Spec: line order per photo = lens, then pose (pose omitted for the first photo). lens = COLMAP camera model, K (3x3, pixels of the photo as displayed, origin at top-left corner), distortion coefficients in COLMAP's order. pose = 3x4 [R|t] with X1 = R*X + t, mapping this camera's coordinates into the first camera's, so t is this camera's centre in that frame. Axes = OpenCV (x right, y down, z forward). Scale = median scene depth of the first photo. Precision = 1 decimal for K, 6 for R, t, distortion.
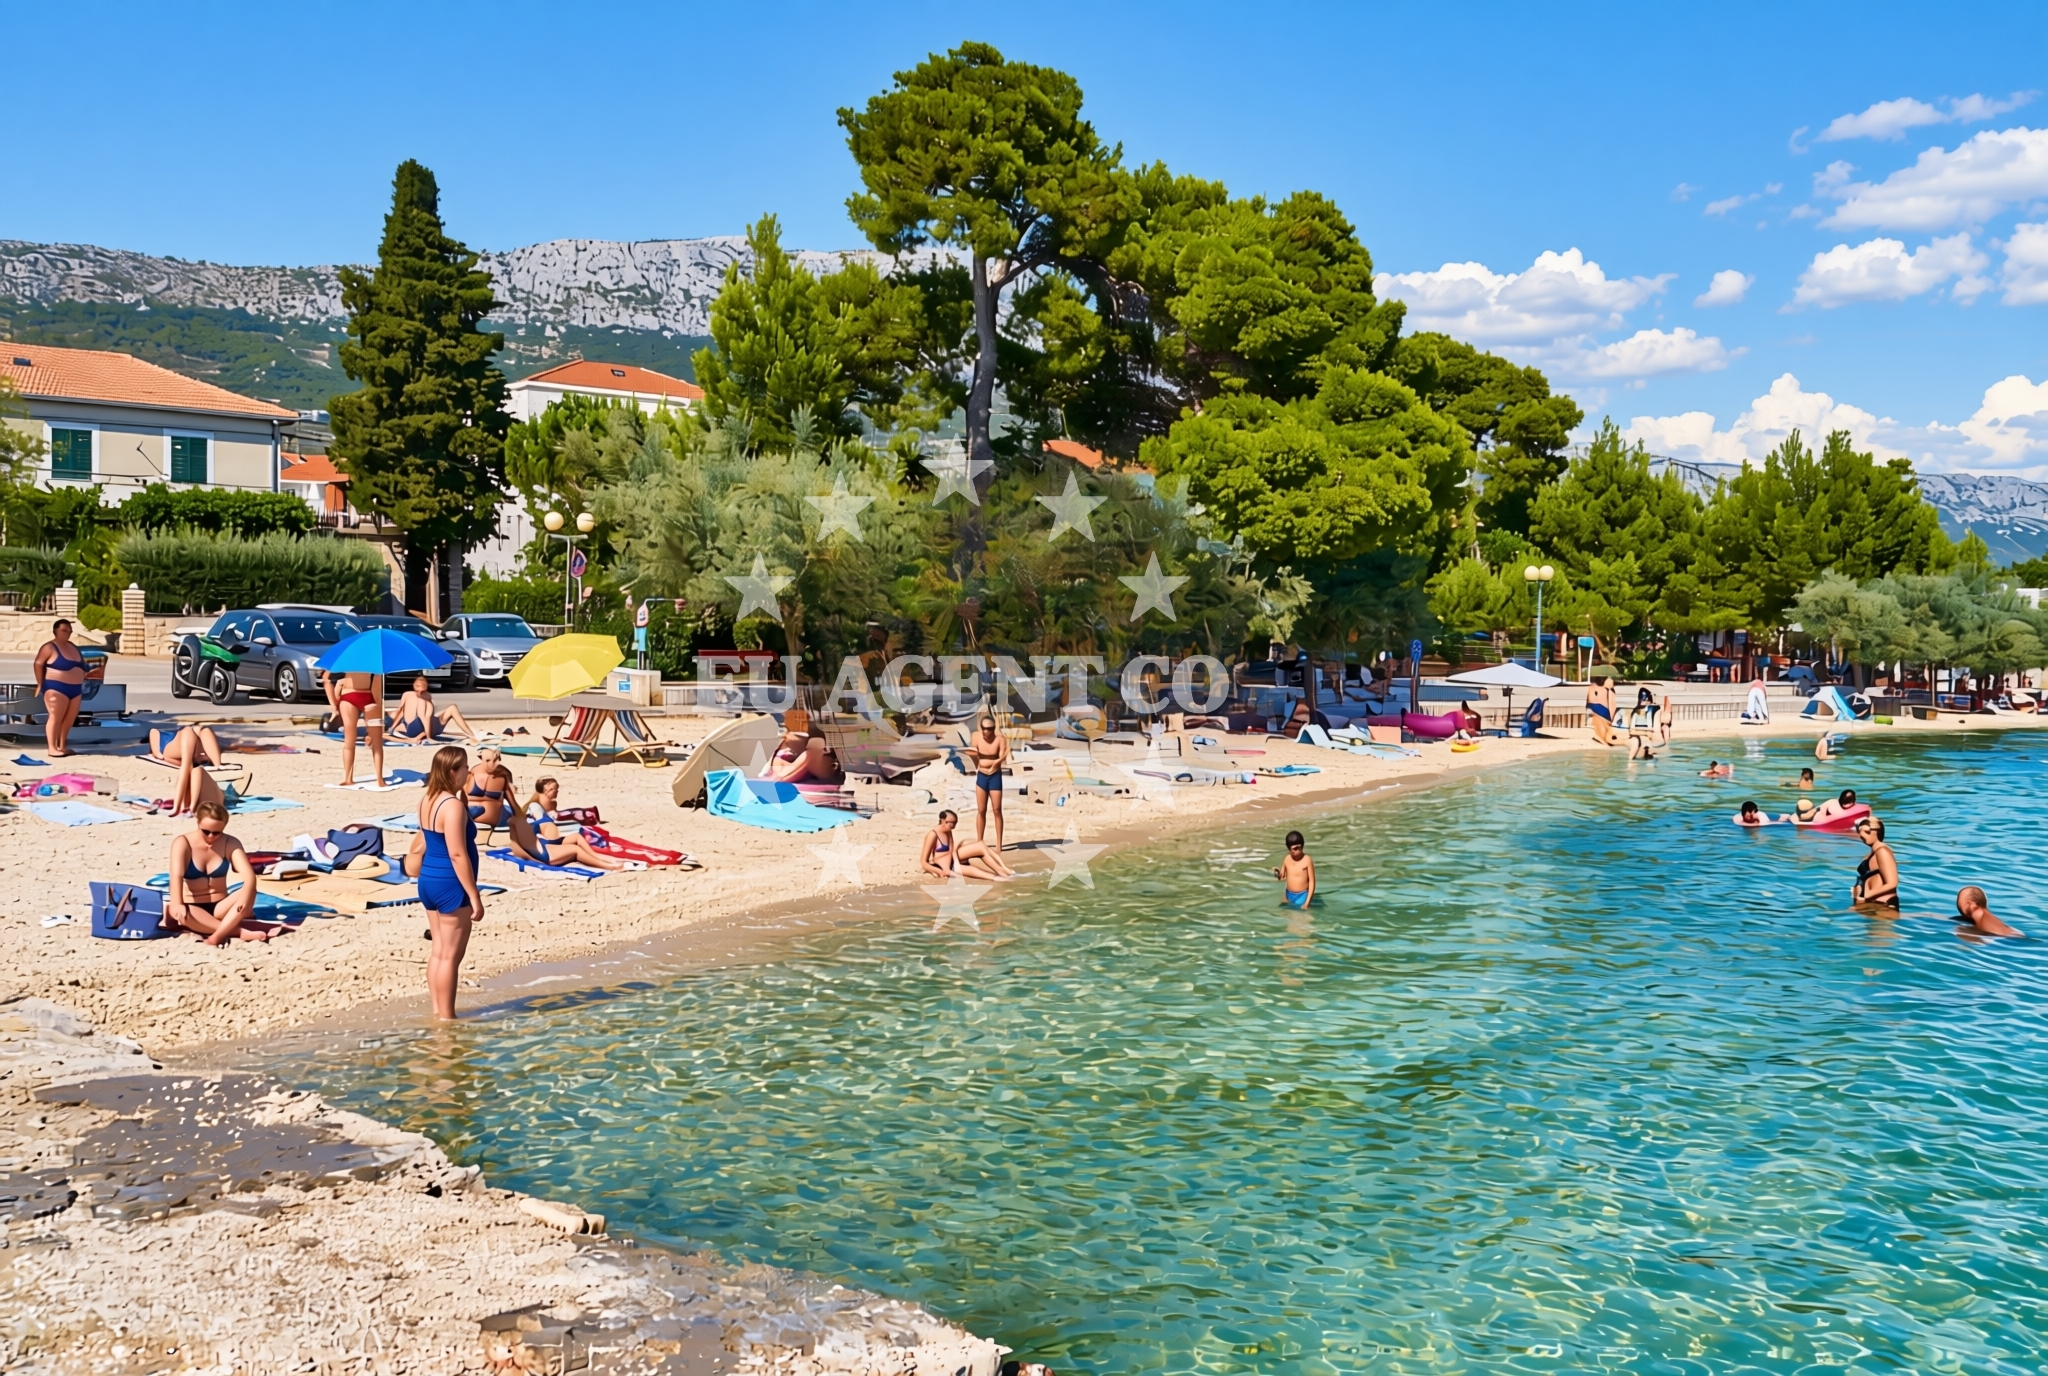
lens RADIAL K [[3769.0, 0, 1024.0], [0, 3769.0, 684.2], [0, 0, 1]] dist [-0.184539, 0.000000]
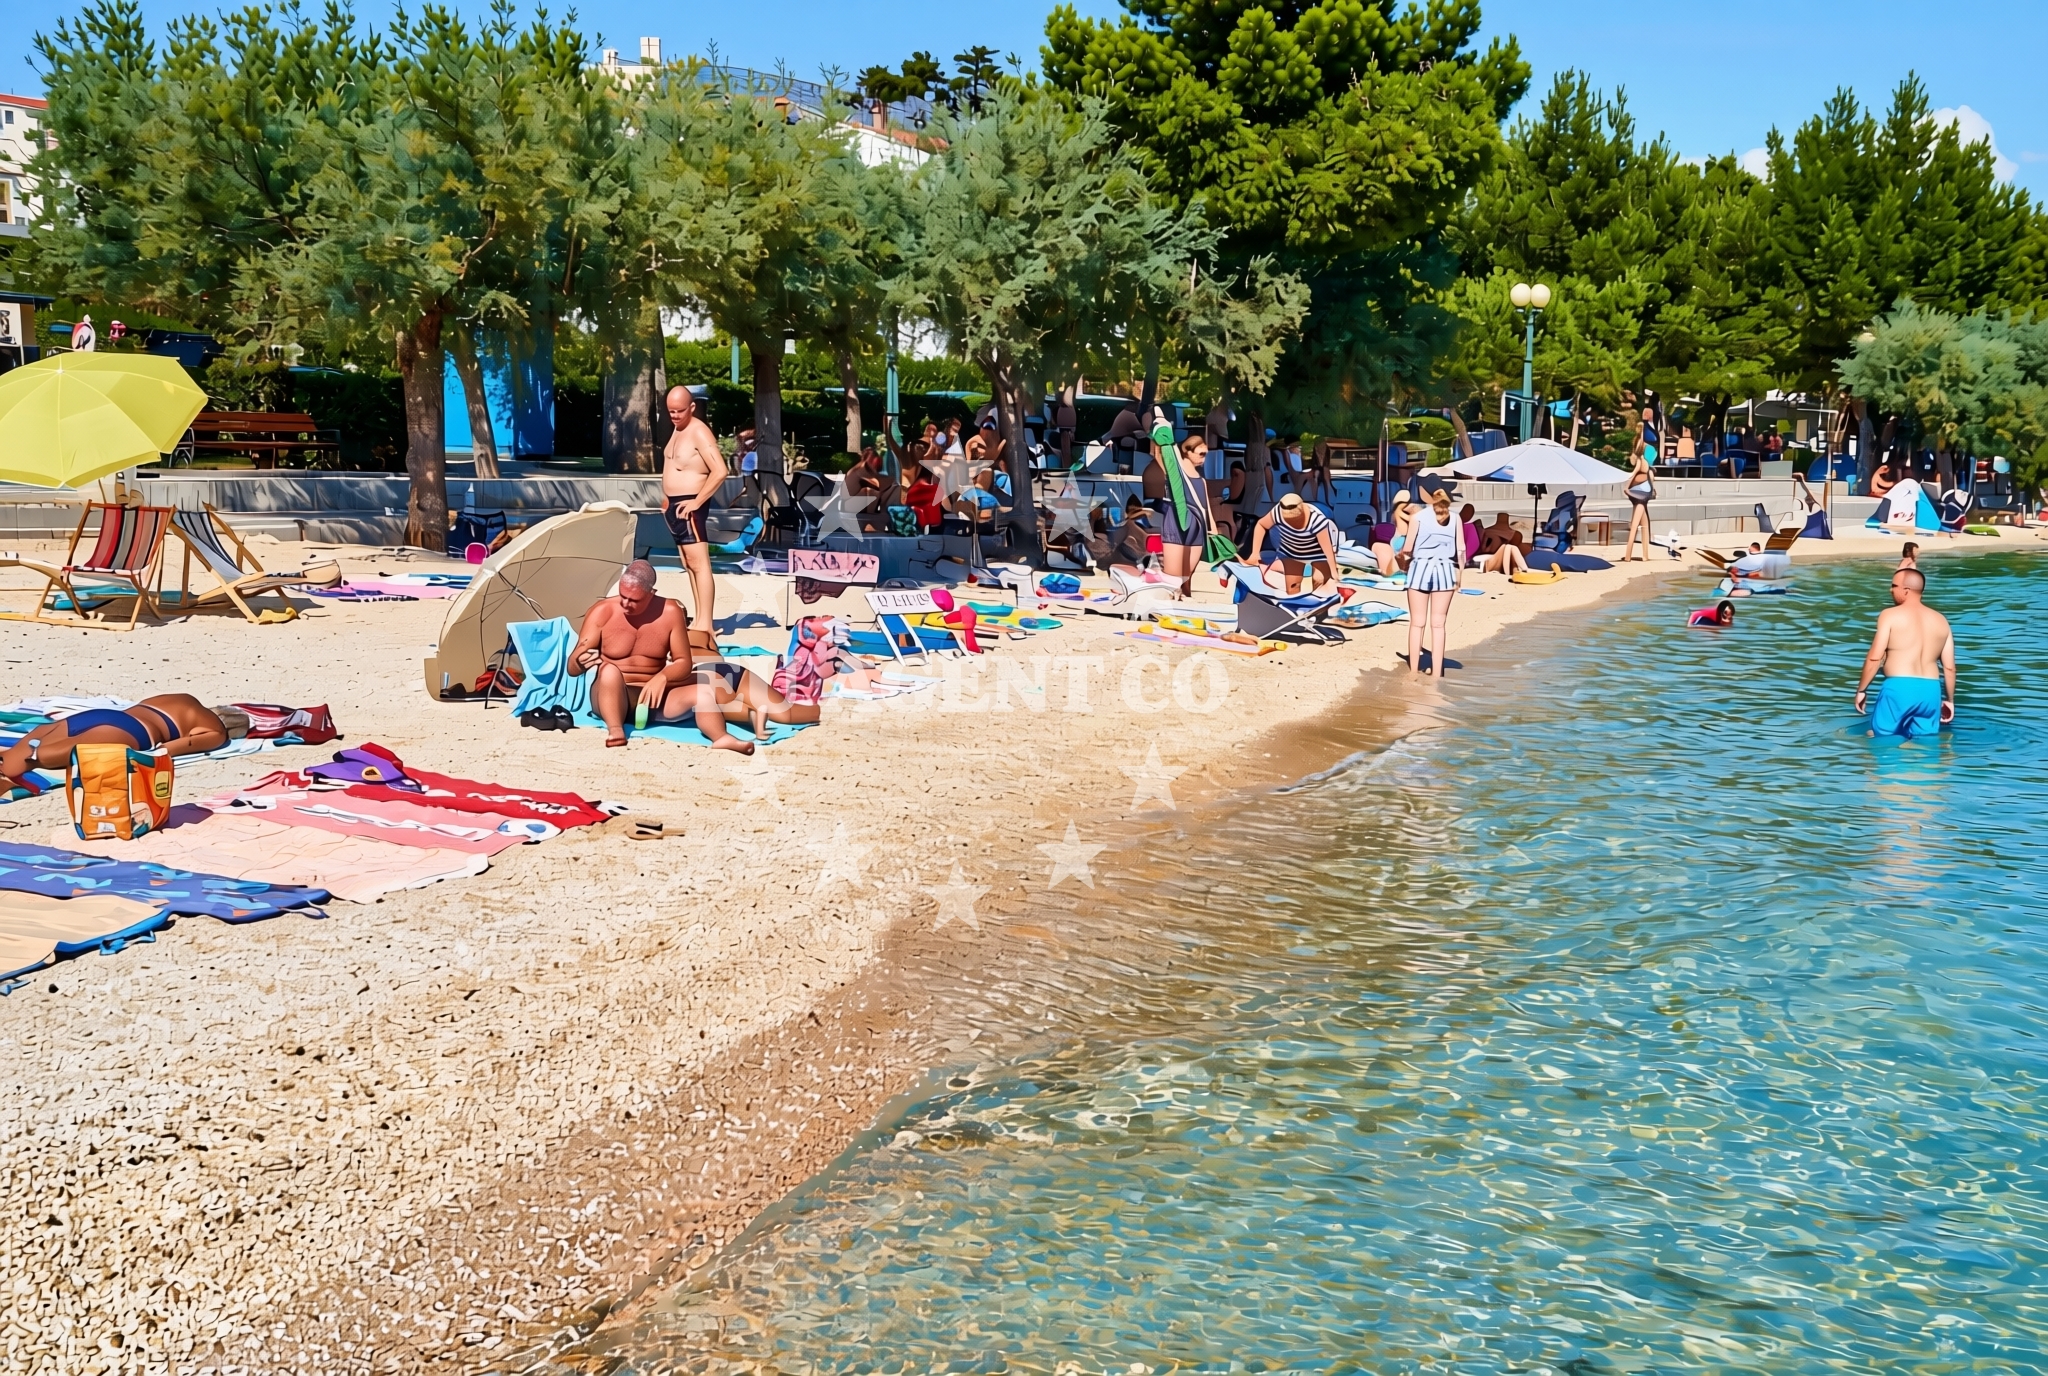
lens RADIAL K [[3769.0, 0, 1024.8], [0, 3769.0, 690.1], [0, 0, 1]] dist [-0.184539, 0.000000]
pose [[0.933207, -0.023233, 0.358586, -0.171432], [0.012808, 0.999424, 0.031419, 0.015733], [-0.359110, -0.024728, 0.932968, 0.481043]]
